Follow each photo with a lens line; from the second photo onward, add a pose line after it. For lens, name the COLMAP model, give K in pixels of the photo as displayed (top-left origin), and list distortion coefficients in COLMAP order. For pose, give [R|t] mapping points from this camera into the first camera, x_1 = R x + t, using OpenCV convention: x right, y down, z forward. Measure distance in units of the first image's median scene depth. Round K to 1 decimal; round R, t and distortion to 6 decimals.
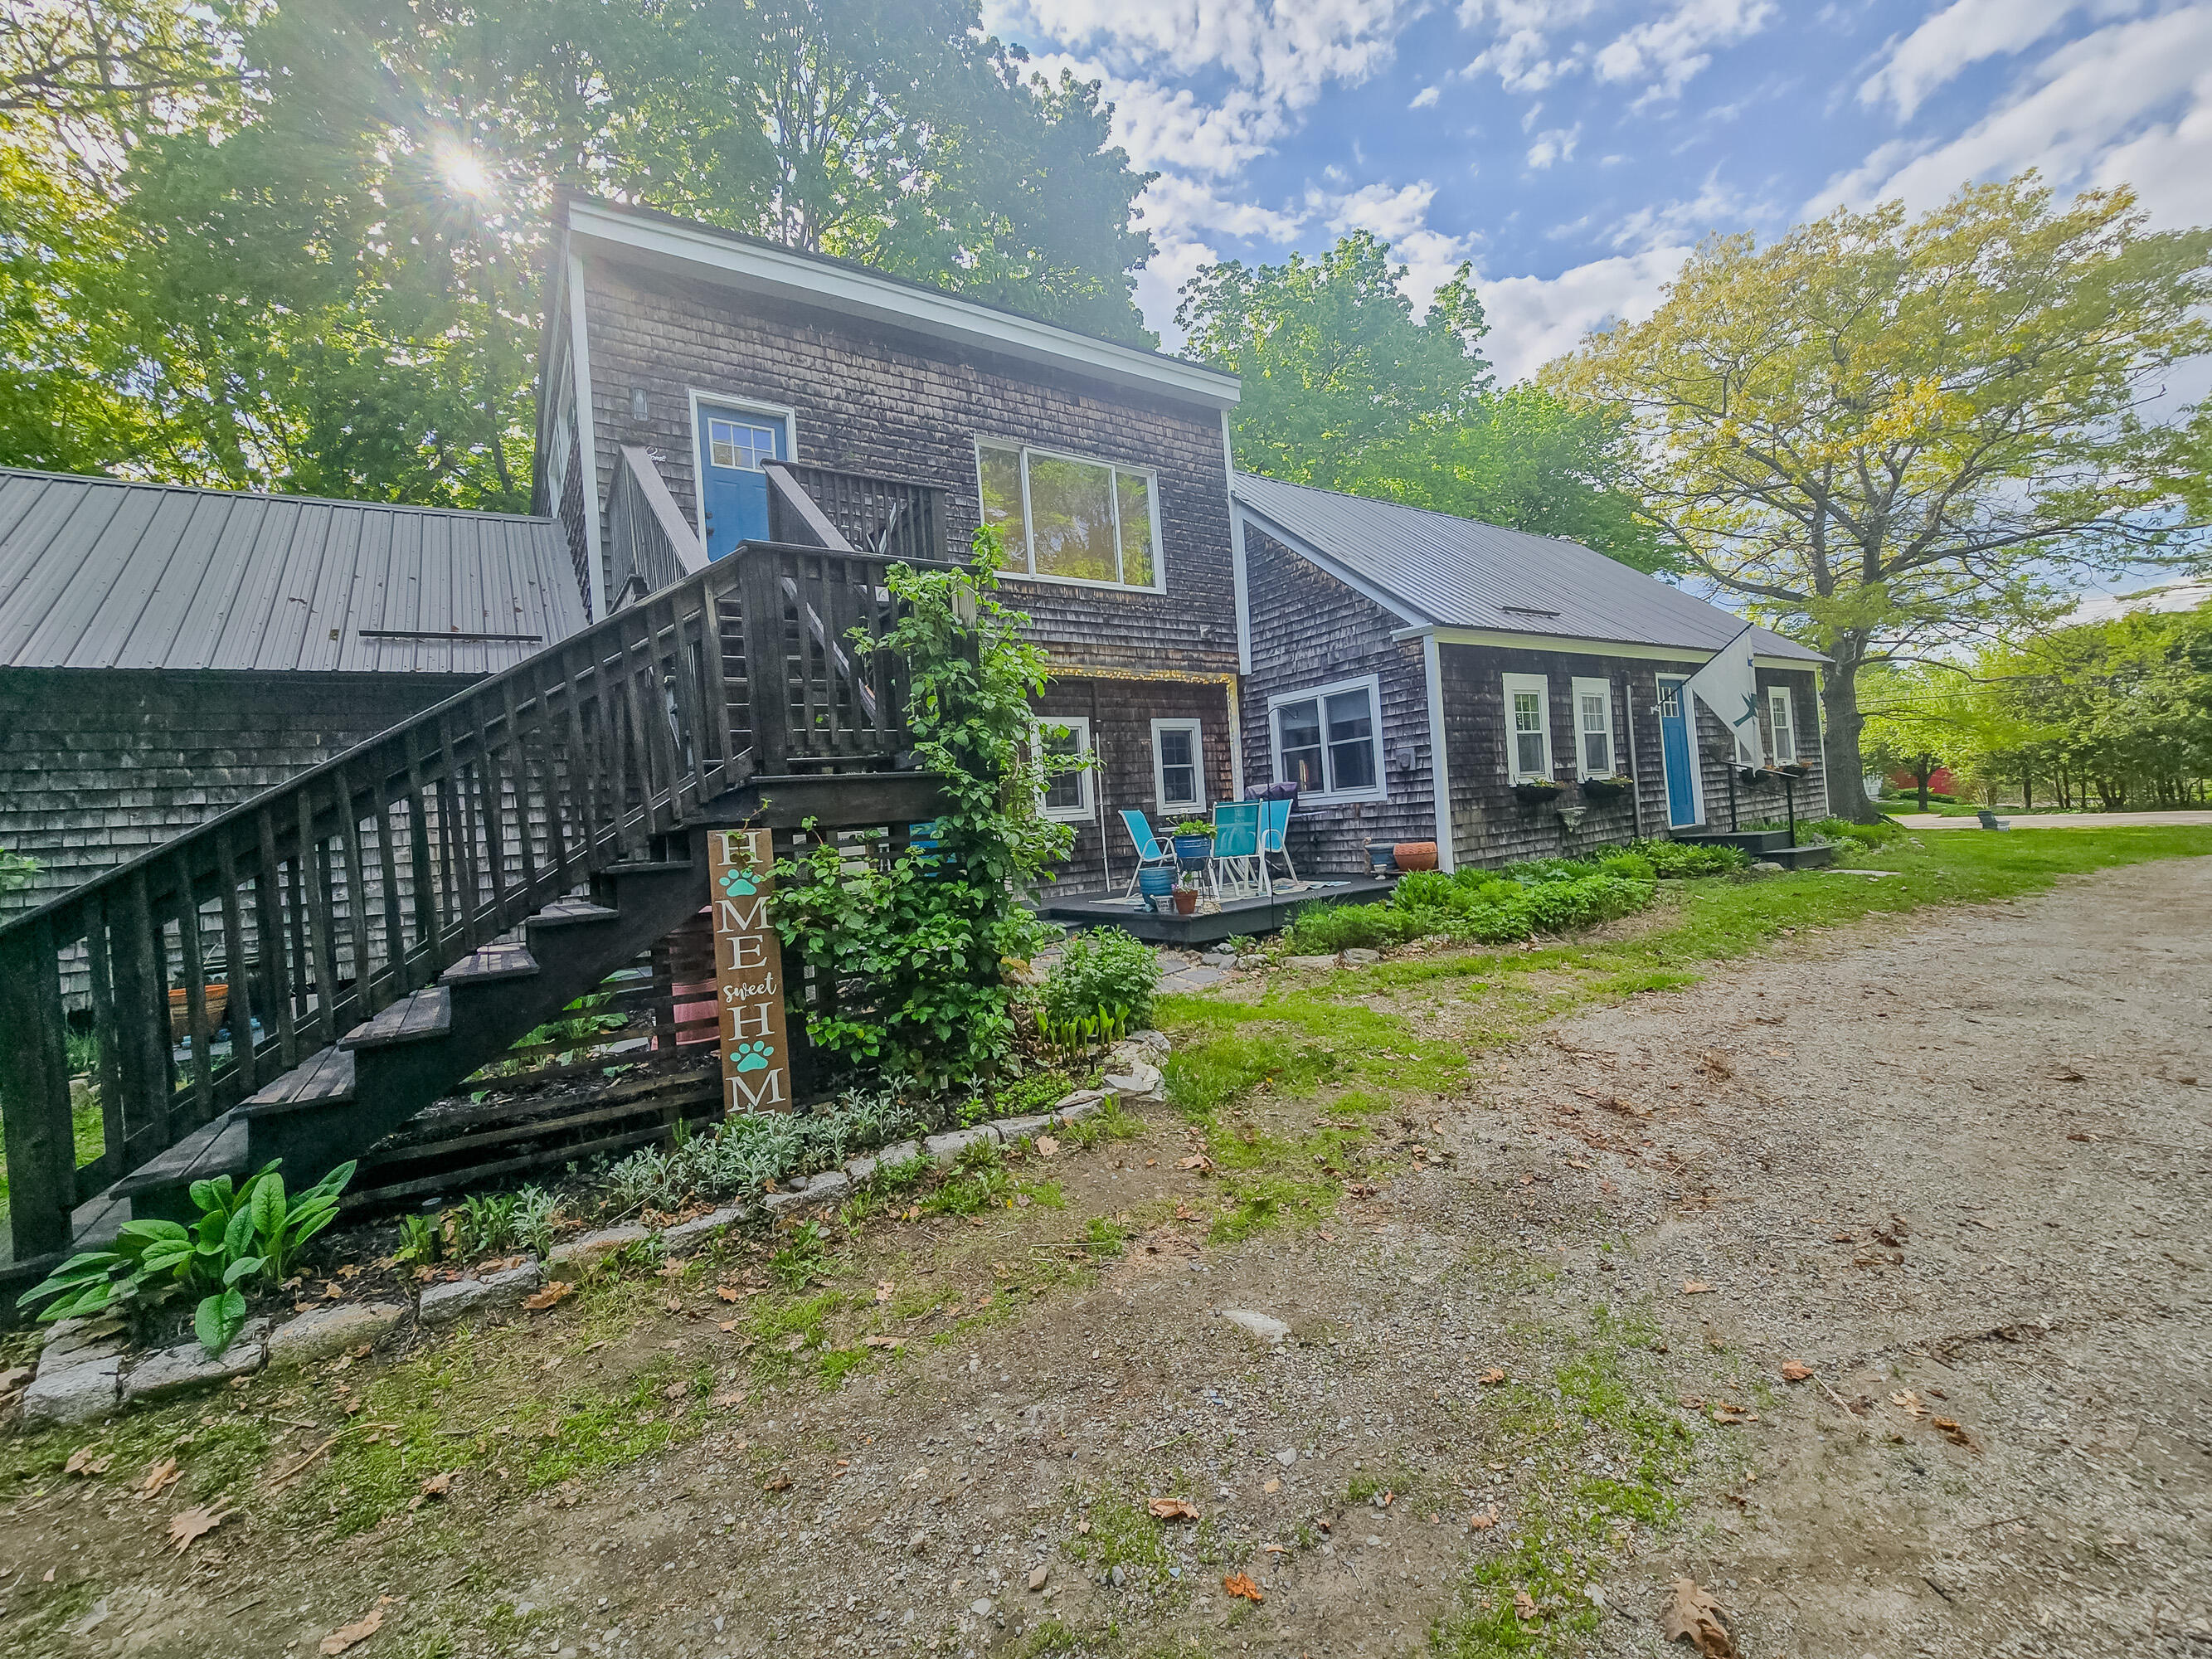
lens RADIAL K [[908.7, 0, 1117.6], [0, 908.7, 814.2], [0, 0, 1]] dist [-0.005059, 0.000319]
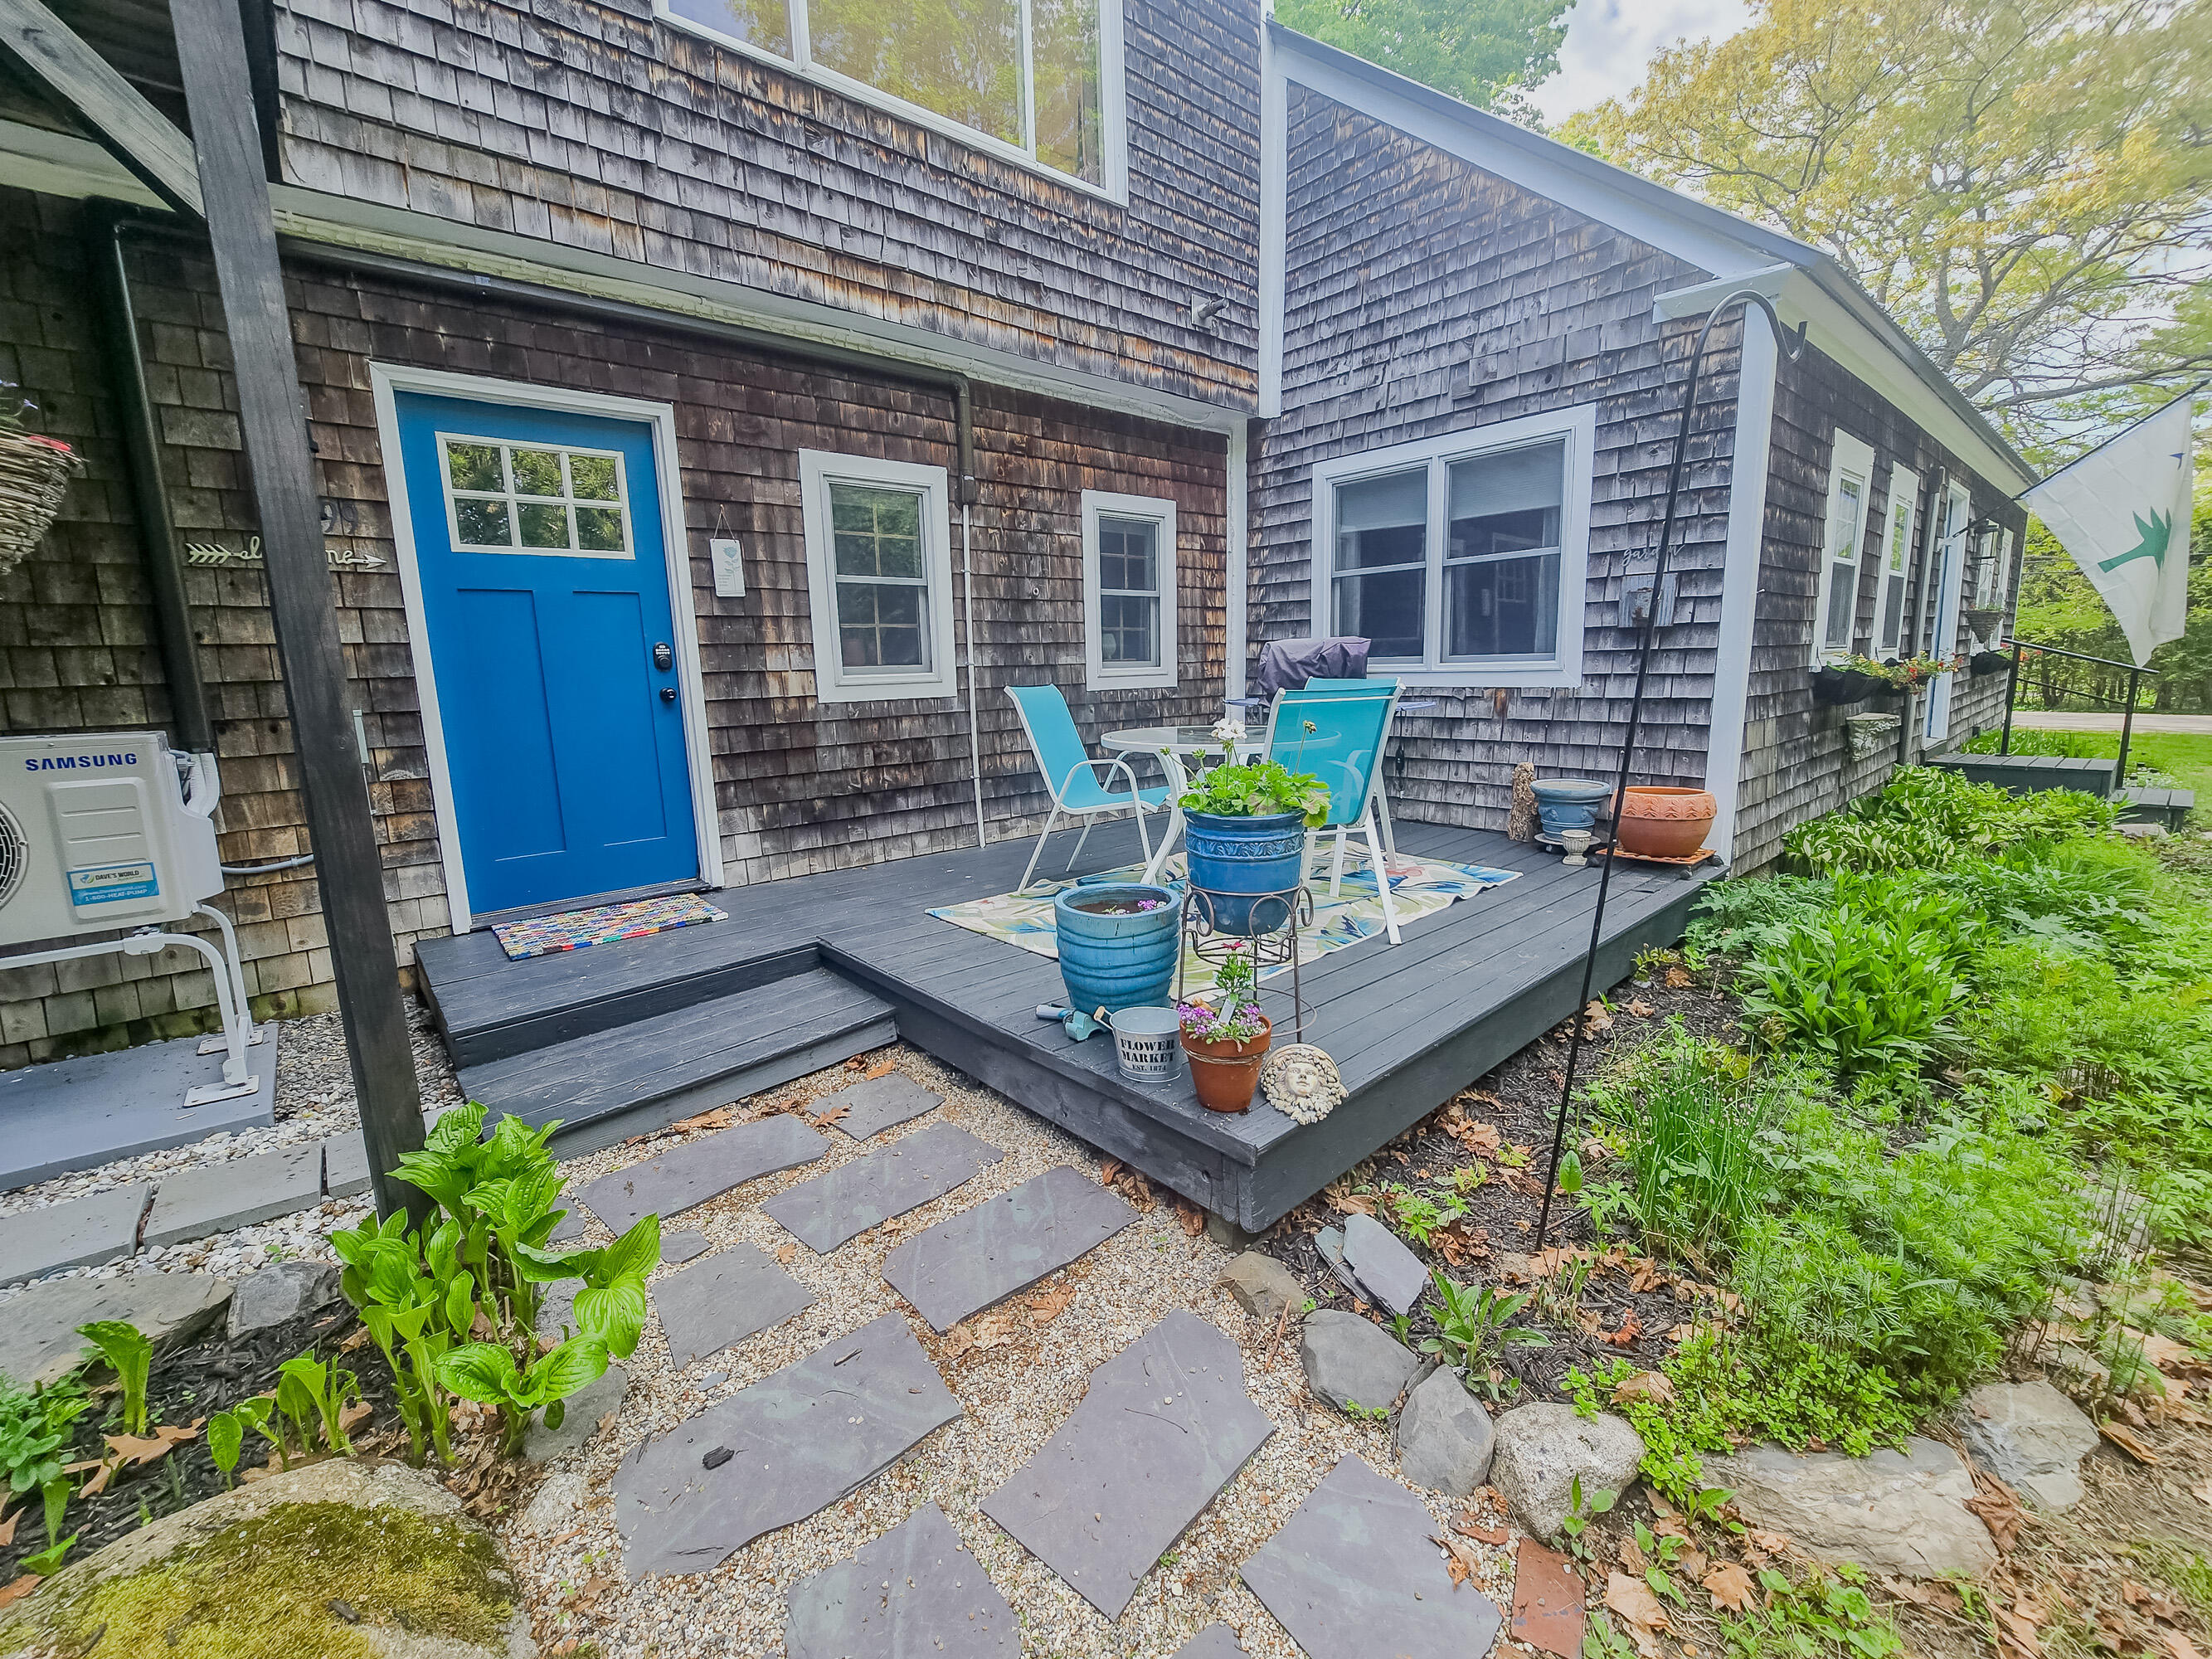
lens RADIAL K [[908.7, 0, 1117.0], [0, 908.7, 810.0], [0, 0, 1]] dist [-0.005059, 0.000319]
pose [[0.993074, 0.030306, 0.113516, 0.005965], [-0.048590, 0.985603, 0.161944, -0.016325], [-0.106974, -0.166338, 0.980249, 0.518779]]
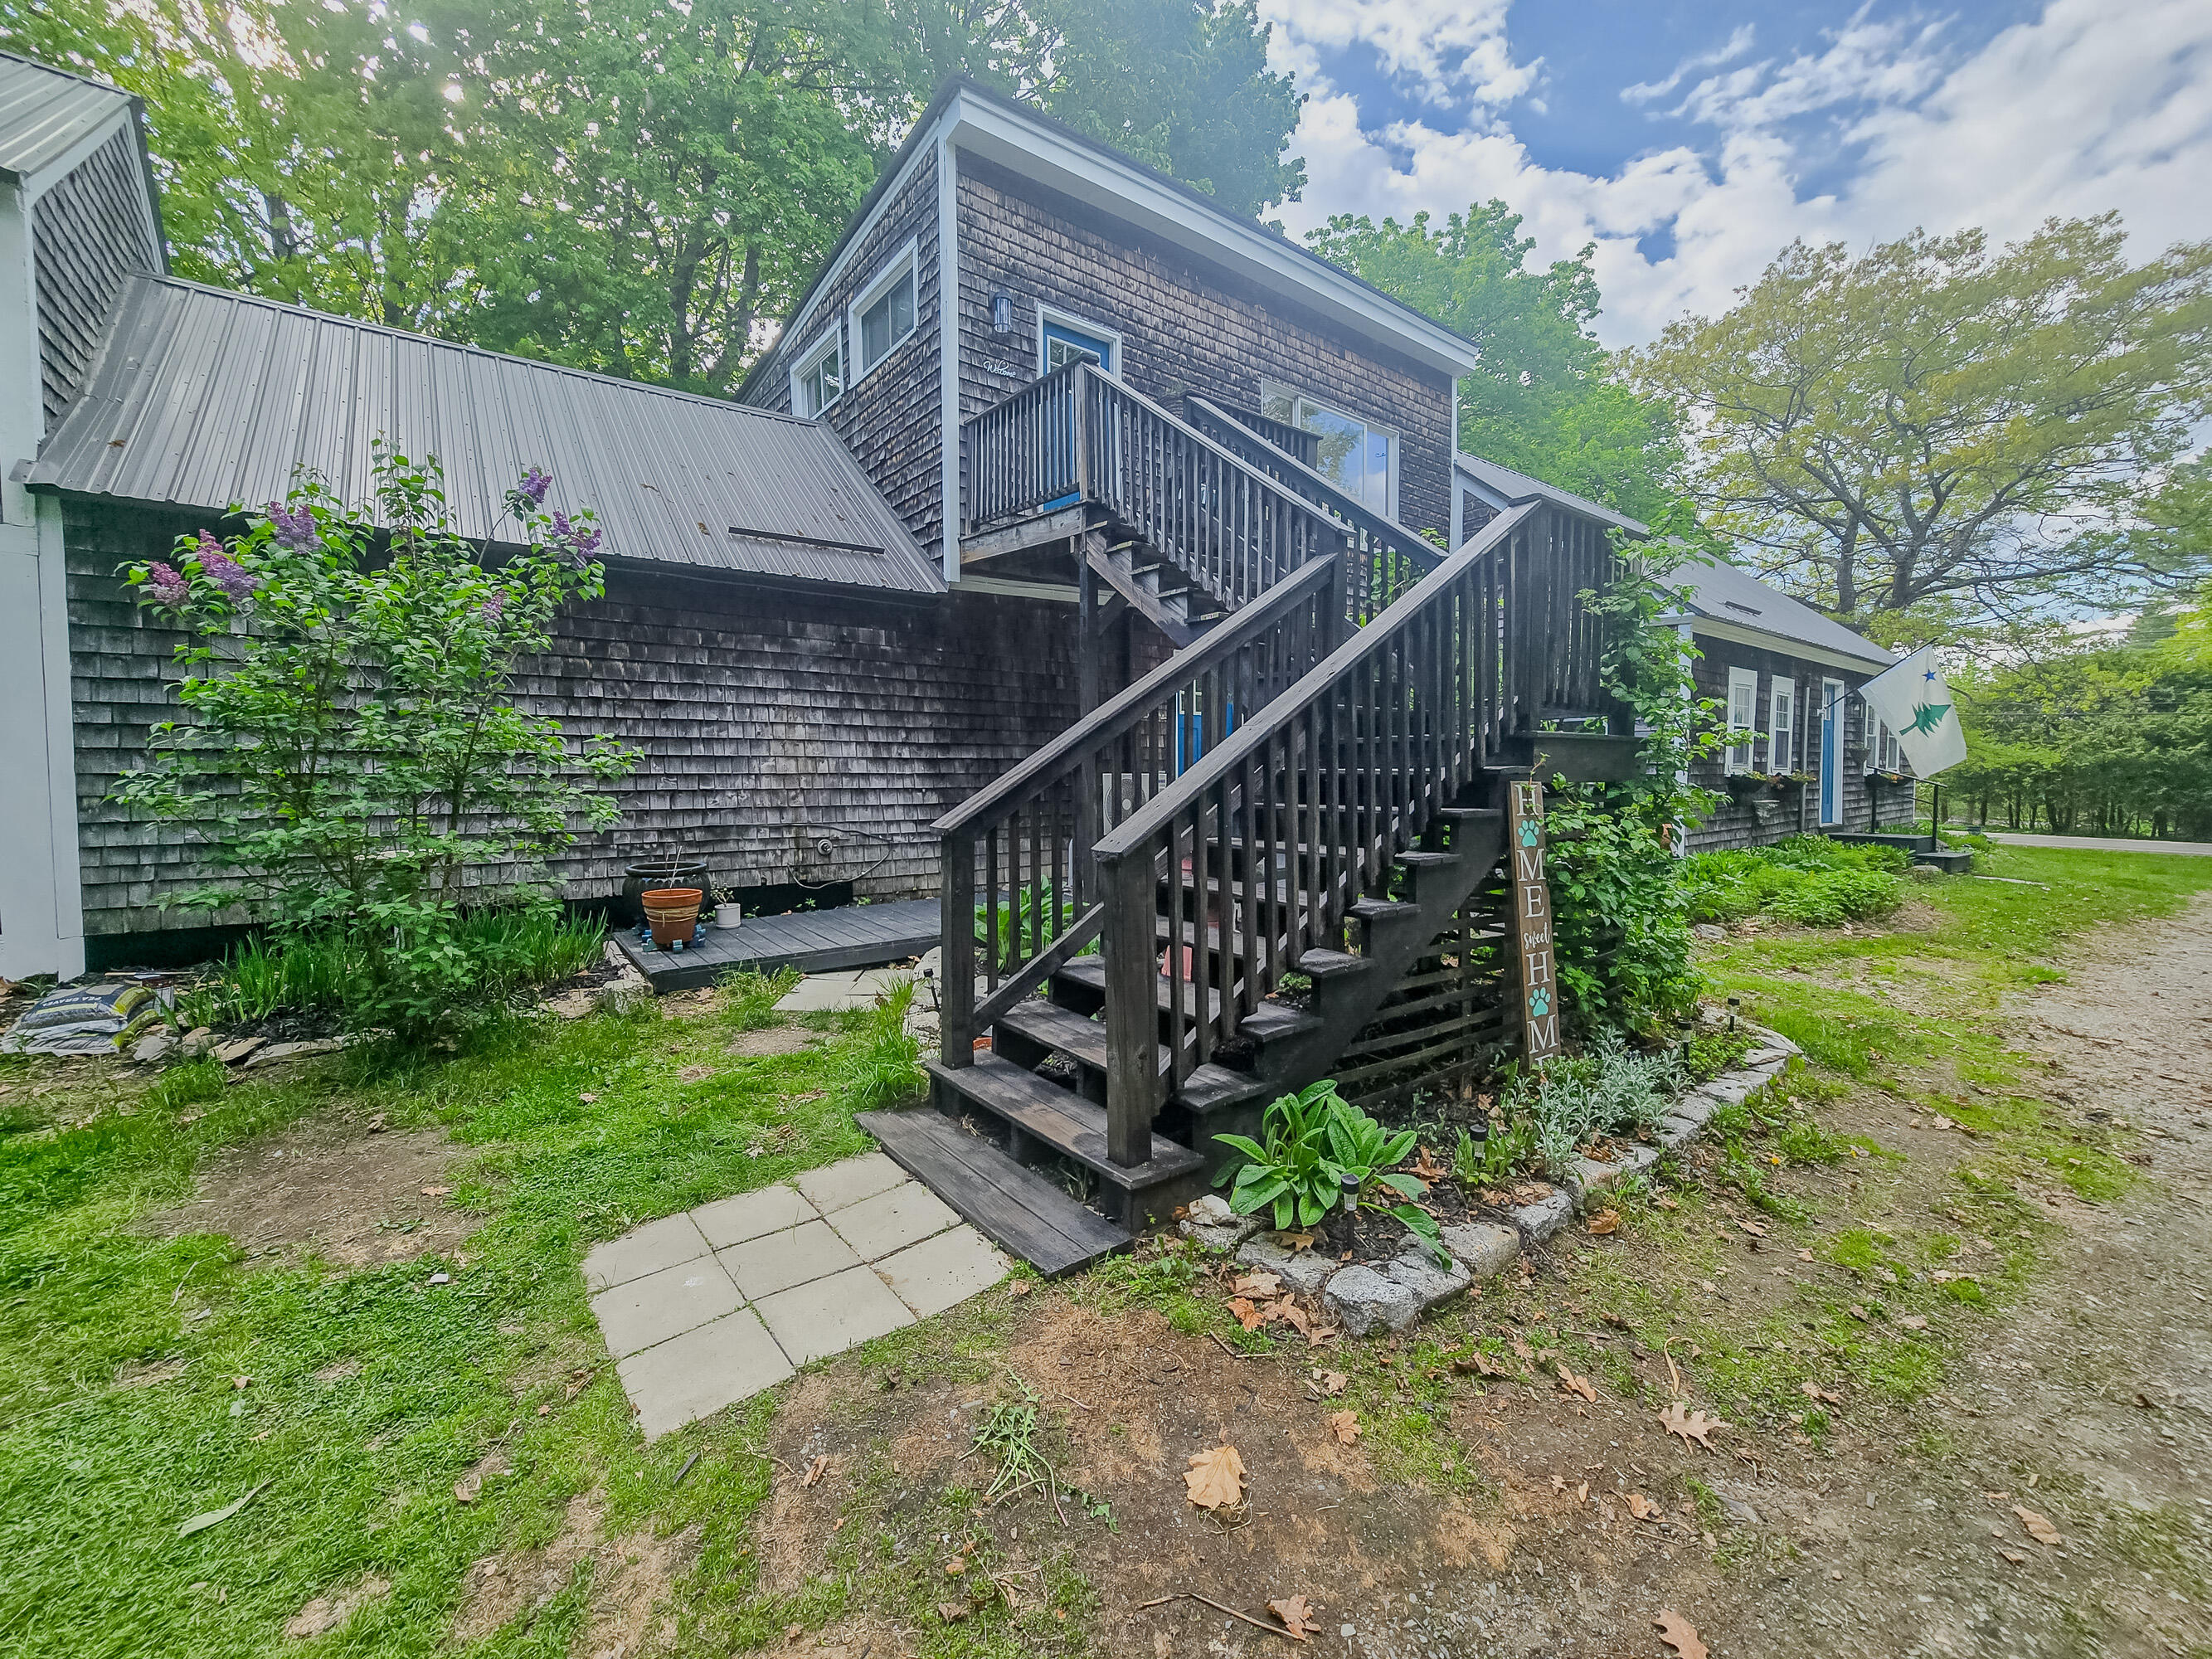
lens RADIAL K [[908.7, 0, 1116.1], [0, 908.7, 811.3], [0, 0, 1]] dist [-0.005059, 0.000319]
pose [[0.995139, 0.073655, 0.065377, -0.311668], [-0.076896, 0.995858, 0.048519, 0.012075], [-0.061533, -0.053310, 0.996680, 0.003407]]
